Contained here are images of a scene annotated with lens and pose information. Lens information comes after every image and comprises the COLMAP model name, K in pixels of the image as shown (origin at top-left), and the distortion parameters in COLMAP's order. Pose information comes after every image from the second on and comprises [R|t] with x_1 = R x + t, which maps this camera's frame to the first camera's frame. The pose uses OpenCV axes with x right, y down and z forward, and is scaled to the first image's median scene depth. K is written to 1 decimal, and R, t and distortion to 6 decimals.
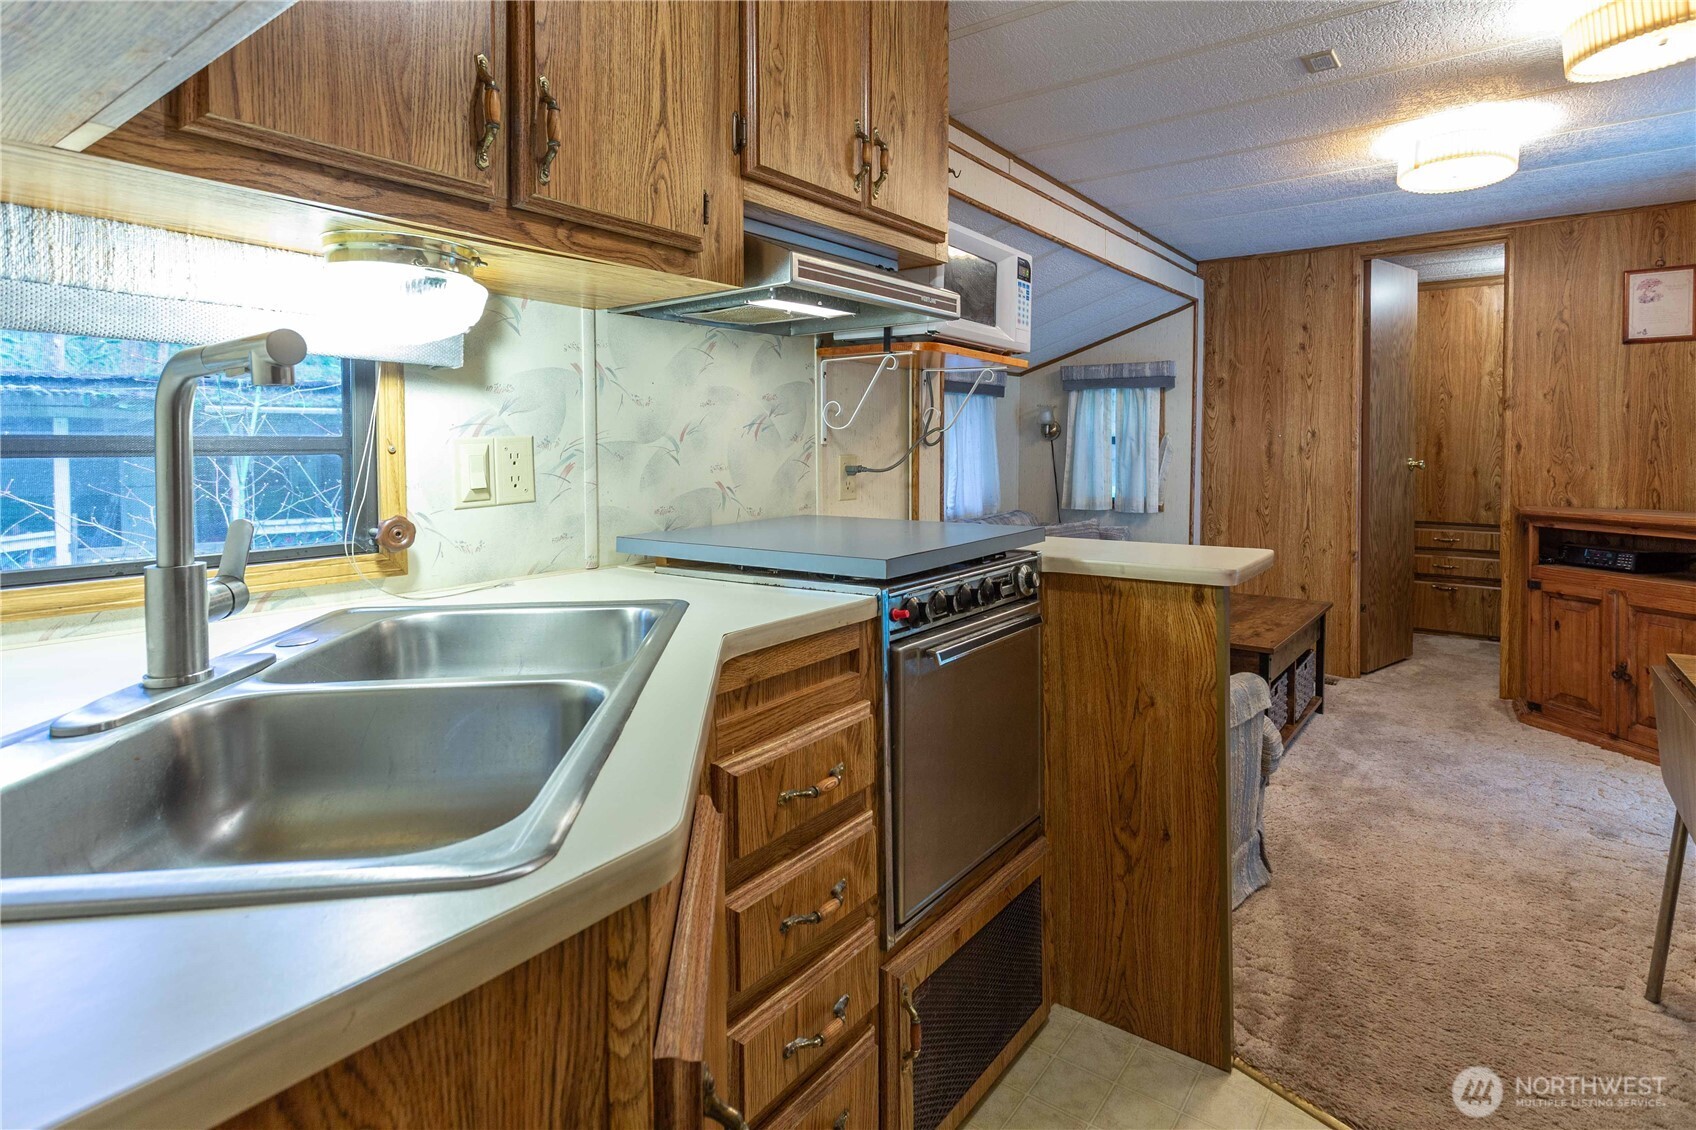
lens RADIAL K [[883.9, 0, 863.8], [0, 883.9, 458.9], [0, 0, 1]] dist [0.003061, 0.001542]
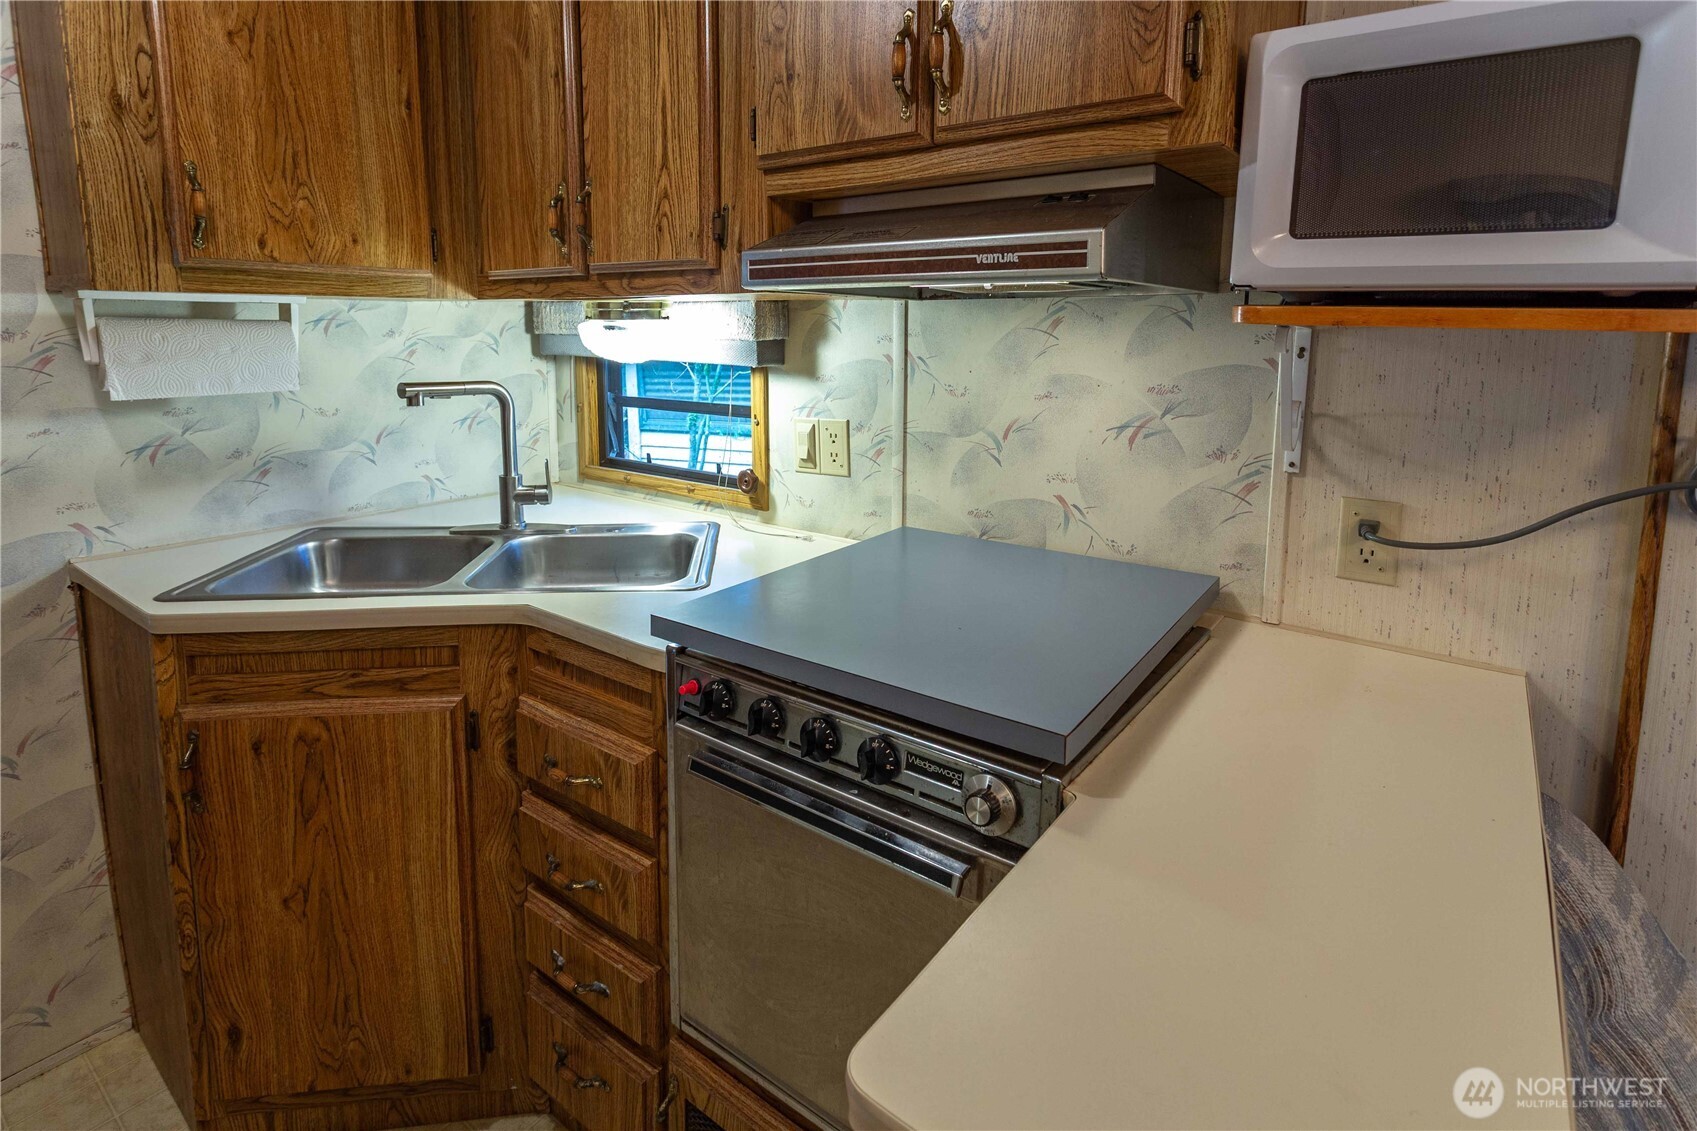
lens RADIAL K [[889.6, 0, 867.9], [0, 889.6, 453.3], [0, 0, 1]] dist [0.000407, -0.001152]
pose [[-0.031045, 0.148458, -0.988431, 0.515844], [-0.023451, 0.988528, 0.149209, -0.104902], [0.999243, 0.027812, -0.027208, 0.711429]]
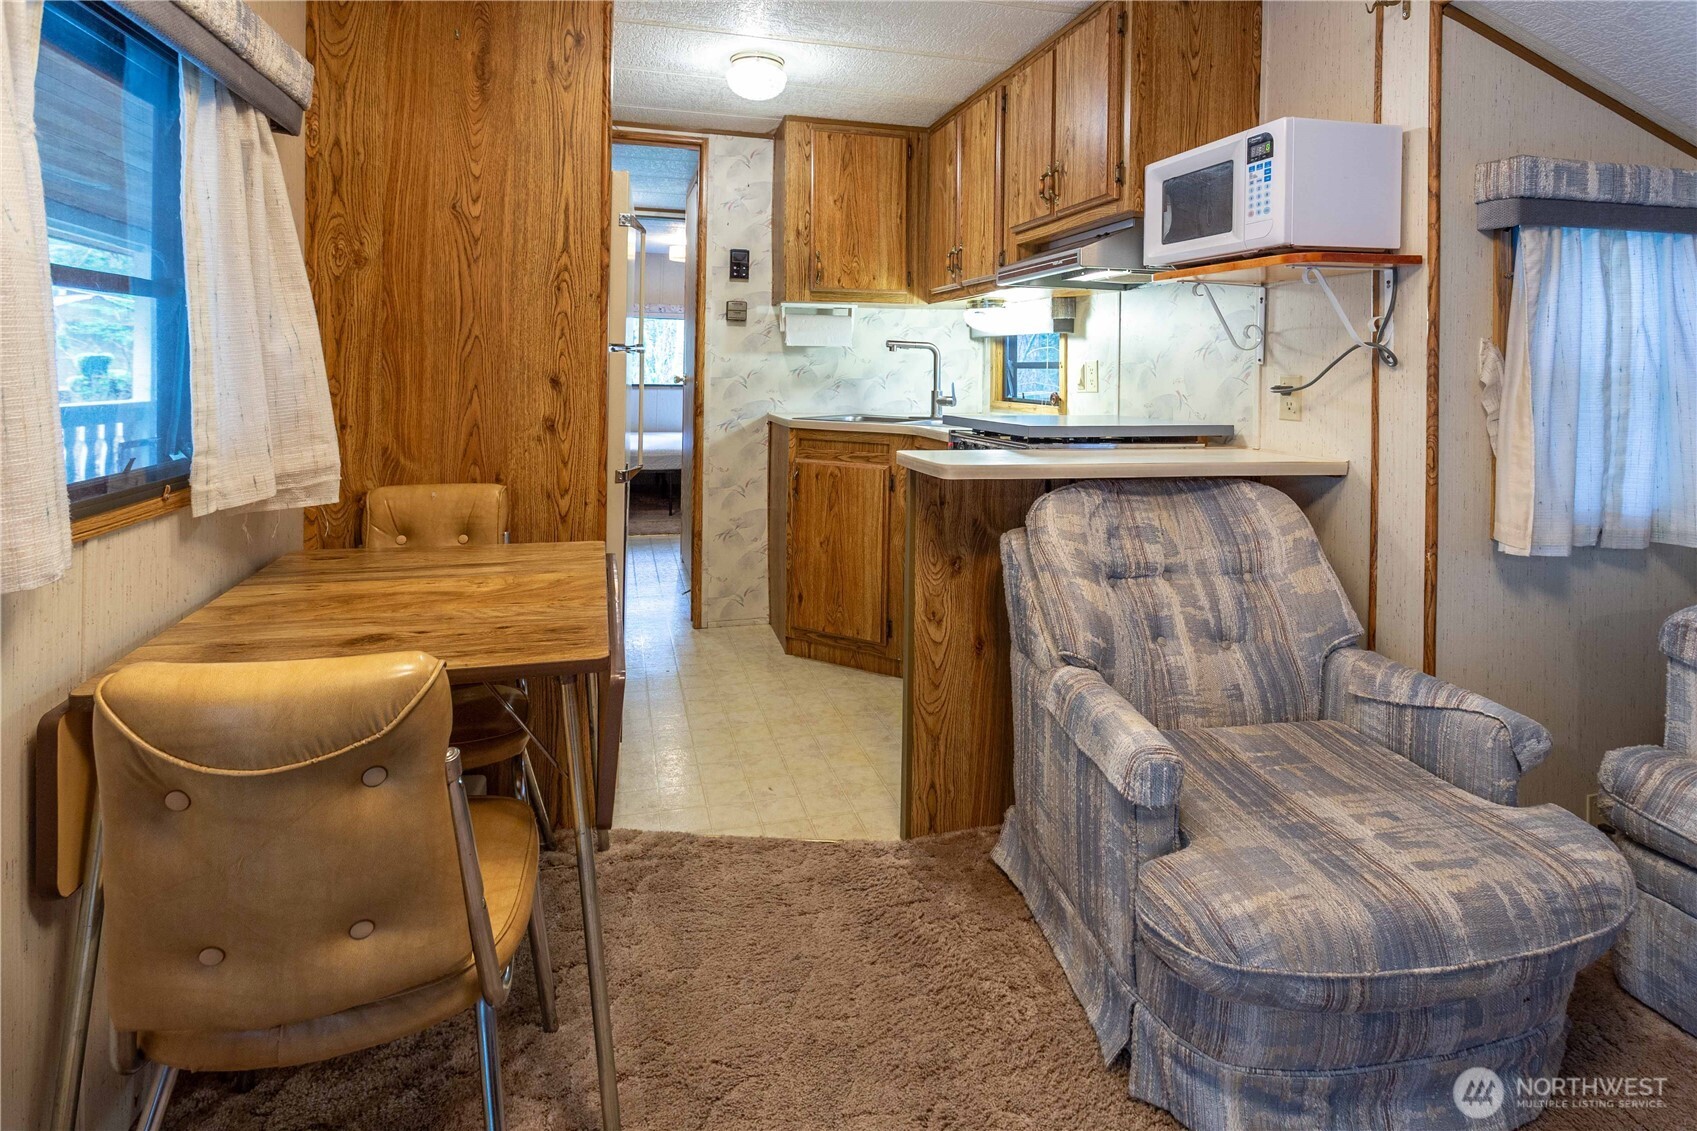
lens RADIAL K [[886.8, 0, 819.6], [0, 886.8, 378.1], [0, 0, 1]] dist [-0.000503, -0.000810]
pose [[-0.652466, 0.013103, -0.757705, 1.075827], [-0.014403, 0.999456, 0.029686, -0.024464], [0.757681, 0.030282, -0.651922, 1.244531]]
